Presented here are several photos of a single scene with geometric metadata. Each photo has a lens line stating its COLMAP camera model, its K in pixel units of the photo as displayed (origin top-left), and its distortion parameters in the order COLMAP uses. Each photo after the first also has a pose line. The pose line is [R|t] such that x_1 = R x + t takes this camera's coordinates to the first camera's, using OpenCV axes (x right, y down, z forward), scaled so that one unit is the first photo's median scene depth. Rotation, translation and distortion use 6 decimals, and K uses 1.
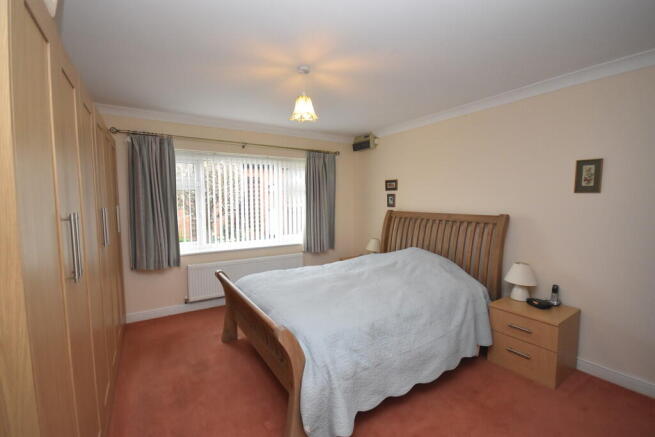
lens RADIAL K [[294.1, 0, 324.6], [0, 294.1, 220.9], [0, 0, 1]] dist [0.024470, -0.000003]
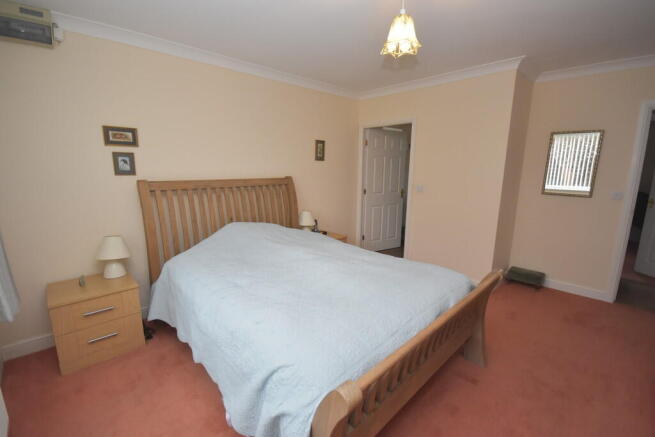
lens RADIAL K [[294.1, 0, 324.6], [0, 294.1, 220.9], [0, 0, 1]] dist [0.024470, -0.000003]
pose [[-0.193740, -0.181414, 0.964134, -0.543096], [0.067157, 0.977996, 0.197517, -0.060623], [-0.978752, 0.103015, -0.177293, 0.910245]]
